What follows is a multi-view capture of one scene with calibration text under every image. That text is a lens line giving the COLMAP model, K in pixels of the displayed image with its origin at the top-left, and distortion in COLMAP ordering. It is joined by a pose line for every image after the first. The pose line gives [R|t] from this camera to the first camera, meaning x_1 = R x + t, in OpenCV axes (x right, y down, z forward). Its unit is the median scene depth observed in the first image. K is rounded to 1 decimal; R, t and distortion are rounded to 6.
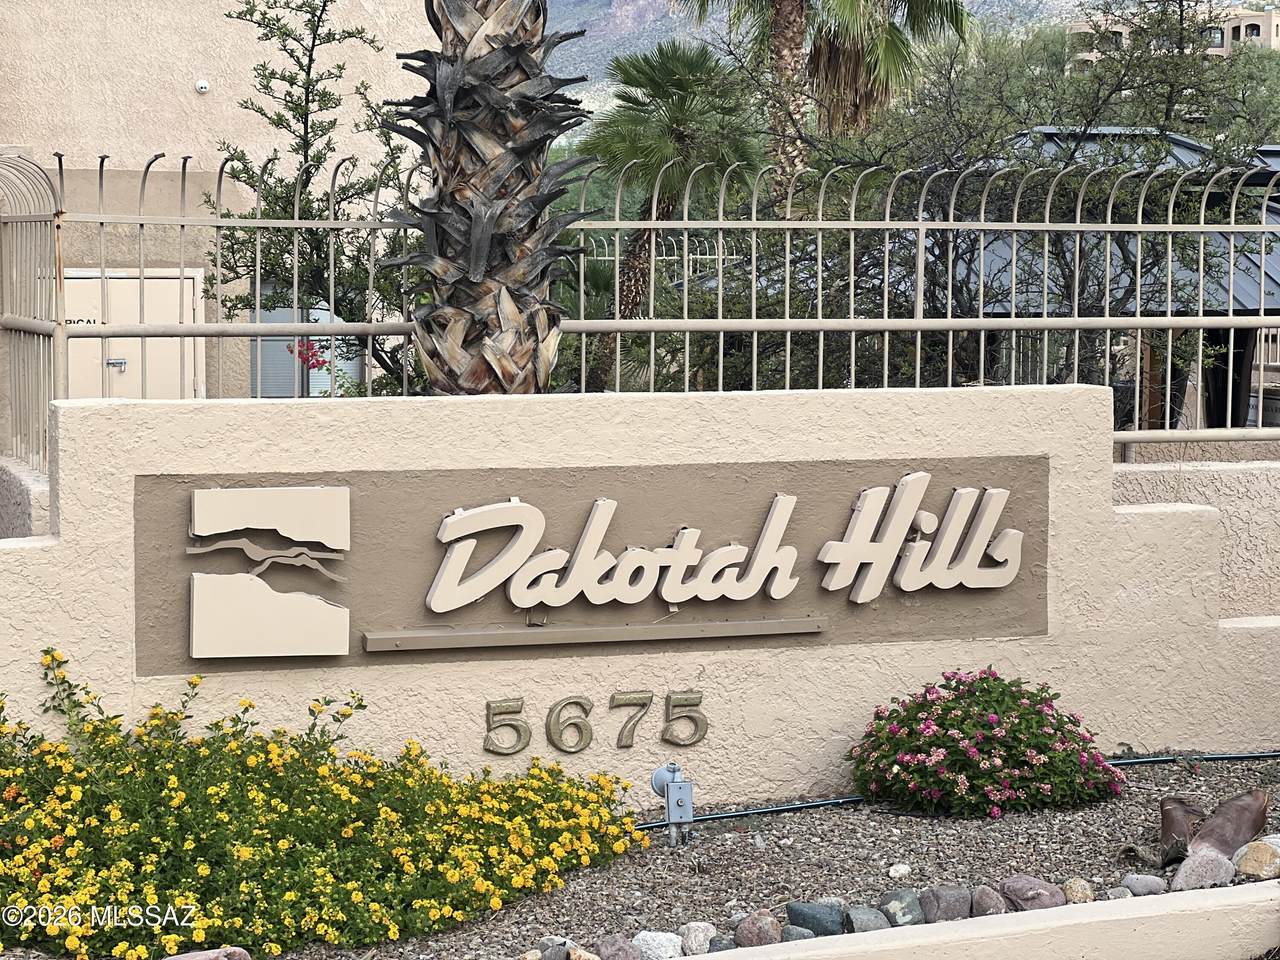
lens RADIAL K [[2849.7, 0, 635.8], [0, 2849.7, 472.7], [0, 0, 1]] dist [-0.286892, 7.048903]
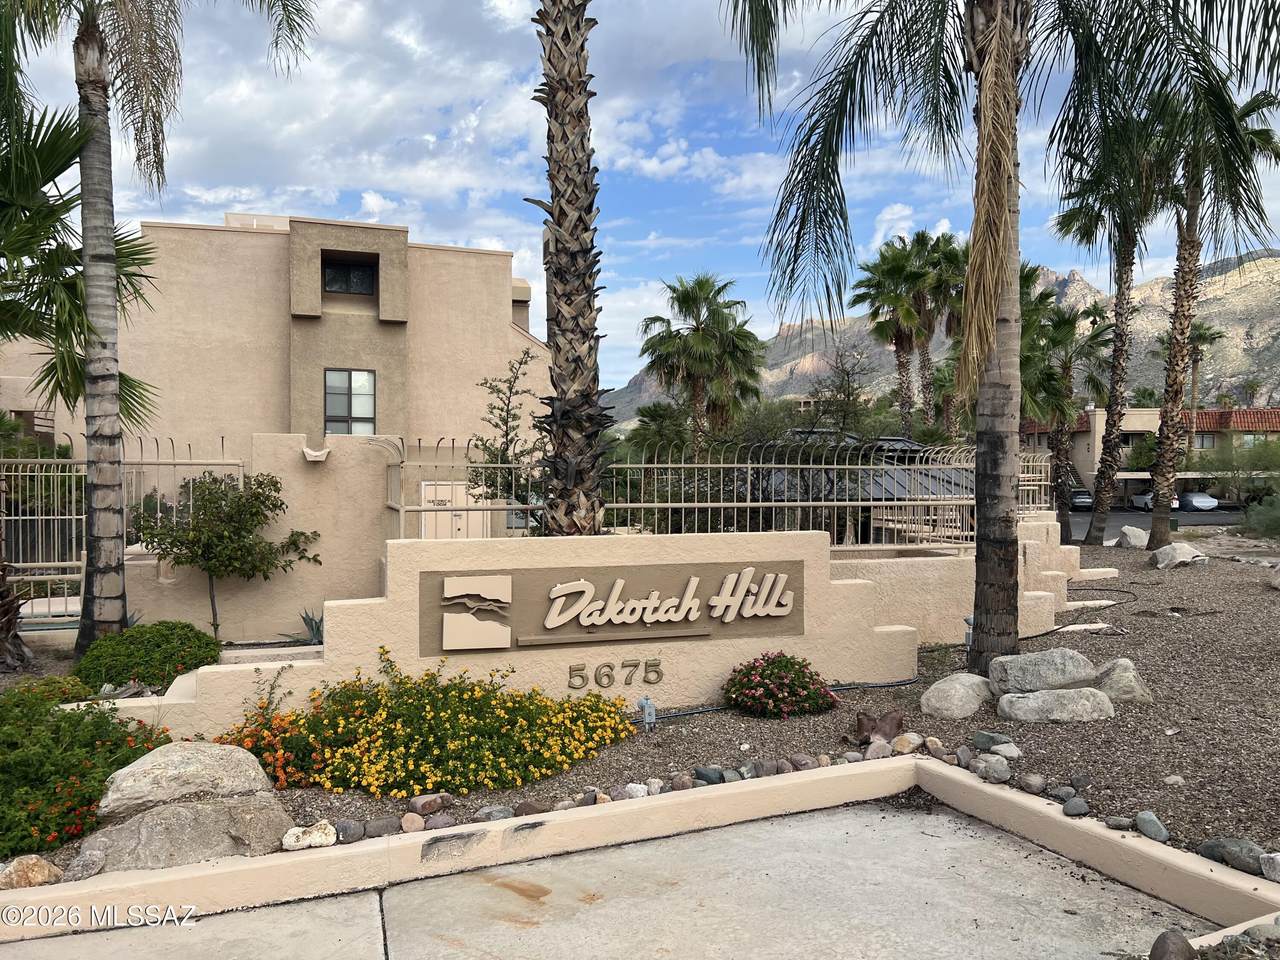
lens RADIAL K [[959.9, 0, 640.0], [0, 959.9, 480.0], [0, 0, 1]] dist [0.084399, -0.208994]
pose [[0.999960, -0.001245, -0.008849, 0.013533], [0.000610, 0.997445, -0.071438, -0.016541], [0.008915, 0.071429, 0.997406, 0.182048]]
